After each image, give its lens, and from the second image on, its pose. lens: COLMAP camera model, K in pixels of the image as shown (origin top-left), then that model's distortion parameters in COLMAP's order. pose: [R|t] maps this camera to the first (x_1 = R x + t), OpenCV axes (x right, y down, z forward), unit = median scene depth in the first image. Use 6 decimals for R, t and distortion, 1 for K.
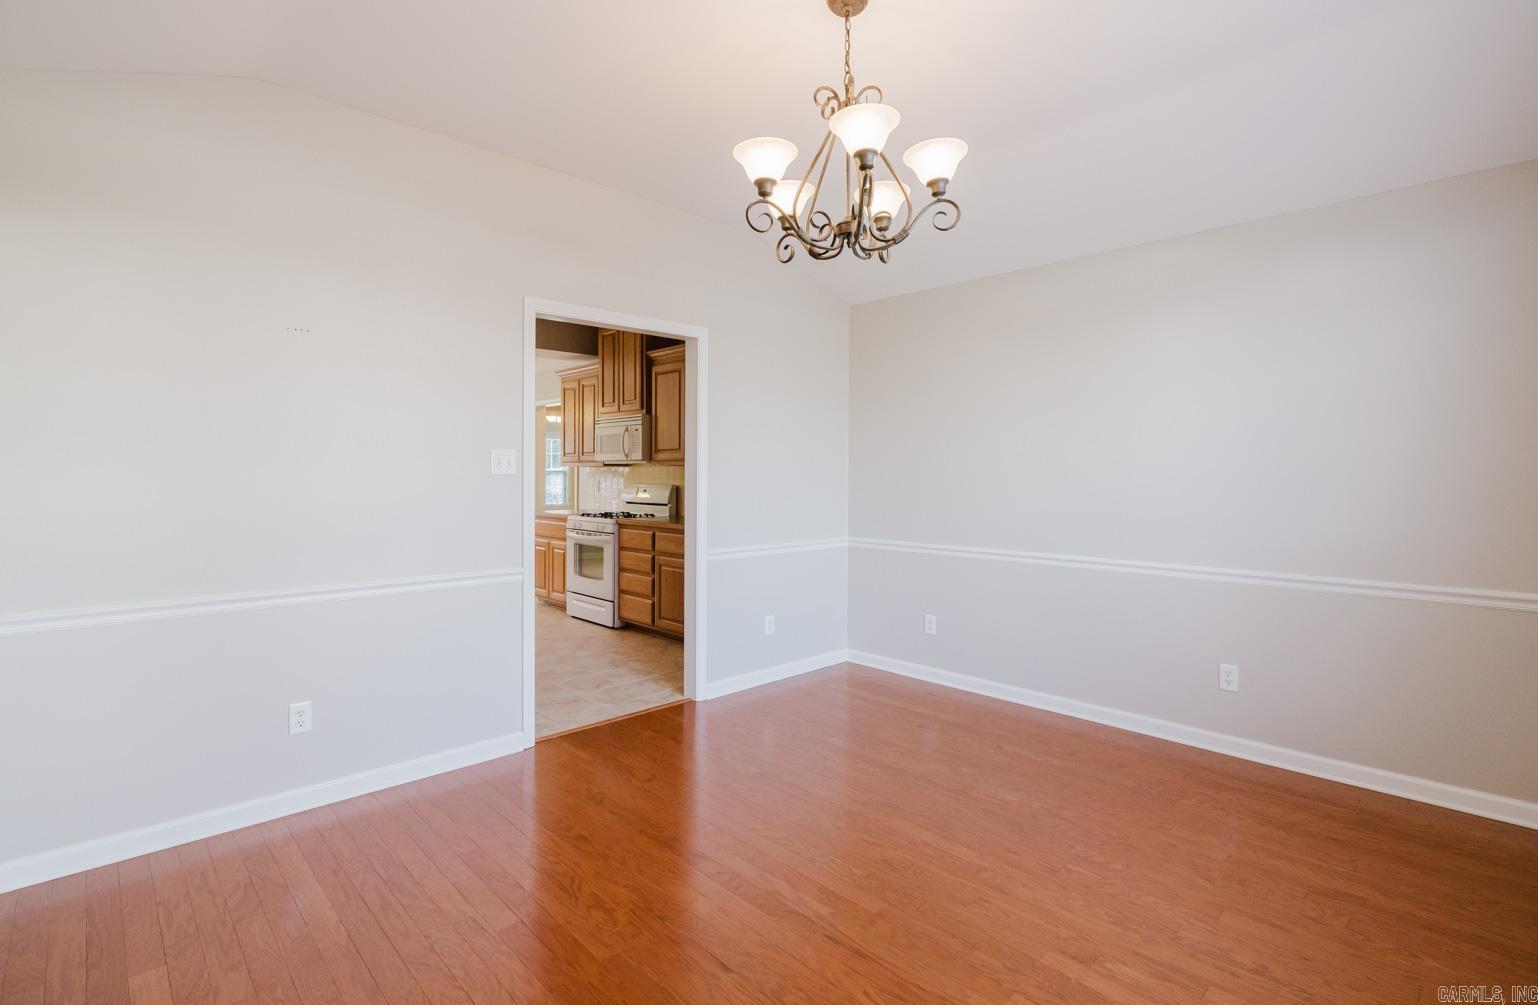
lens RADIAL K [[760.3, 0, 761.8], [0, 760.3, 496.5], [0, 0, 1]] dist [0.002547, -0.000241]
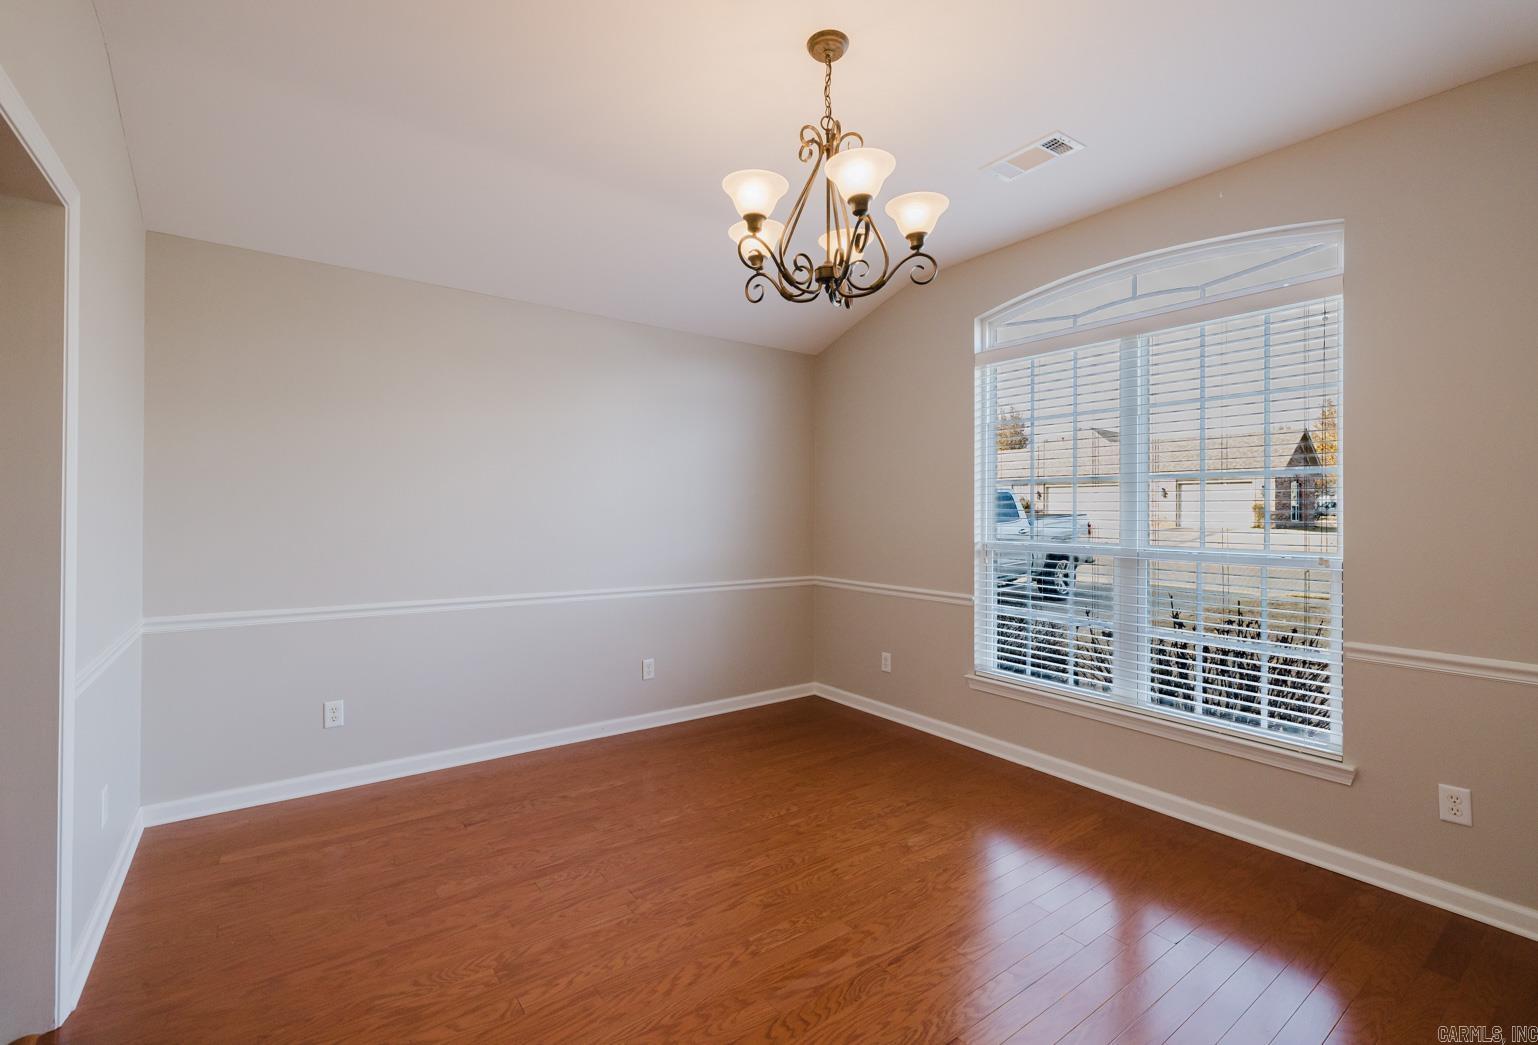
lens RADIAL K [[691.5, 0, 758.0], [0, 691.5, 512.4], [0, 0, 1]] dist [-0.000558, -0.000870]
pose [[0.098245, -0.002157, 0.995160, -0.730800], [0.020215, 0.999796, 0.000172, -0.039298], [-0.994957, 0.020100, 0.098269, 0.895136]]
